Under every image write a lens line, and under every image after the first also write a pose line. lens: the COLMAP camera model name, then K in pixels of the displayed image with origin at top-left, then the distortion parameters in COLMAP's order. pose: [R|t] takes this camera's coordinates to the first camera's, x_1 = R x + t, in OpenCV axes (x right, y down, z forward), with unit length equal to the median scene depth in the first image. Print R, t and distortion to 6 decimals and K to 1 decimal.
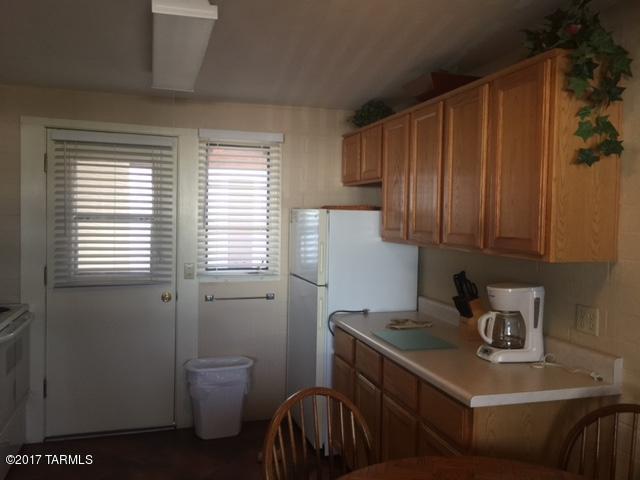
lens RADIAL K [[552.7, 0, 320.0], [0, 552.7, 240.0], [0, 0, 1]] dist [0.093829, -0.127297]
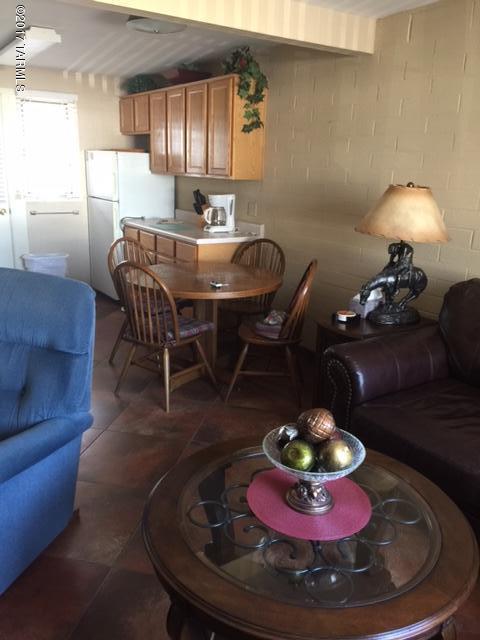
lens RADIAL K [[552.7, 0, 240.0], [0, 552.7, 320.0], [0, 0, 1]] dist [0.093829, -0.127297]
pose [[0.960063, -0.061744, 0.272887, -0.153666], [-0.002860, 0.973128, 0.230247, 0.061456], [-0.279770, -0.221832, 0.934087, -0.953330]]
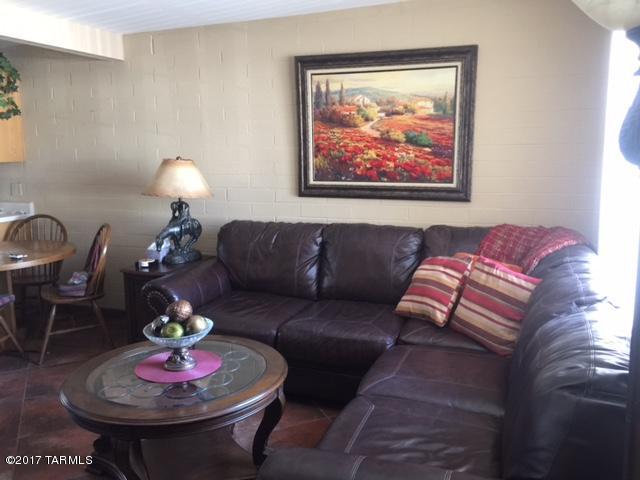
lens RADIAL K [[552.7, 0, 320.0], [0, 552.7, 240.0], [0, 0, 1]] dist [0.093829, -0.127297]
pose [[0.613085, -0.149623, 0.775719, -0.494289], [0.054797, 0.987590, 0.147181, 0.072295], [-0.788115, -0.047728, 0.613675, -1.199127]]
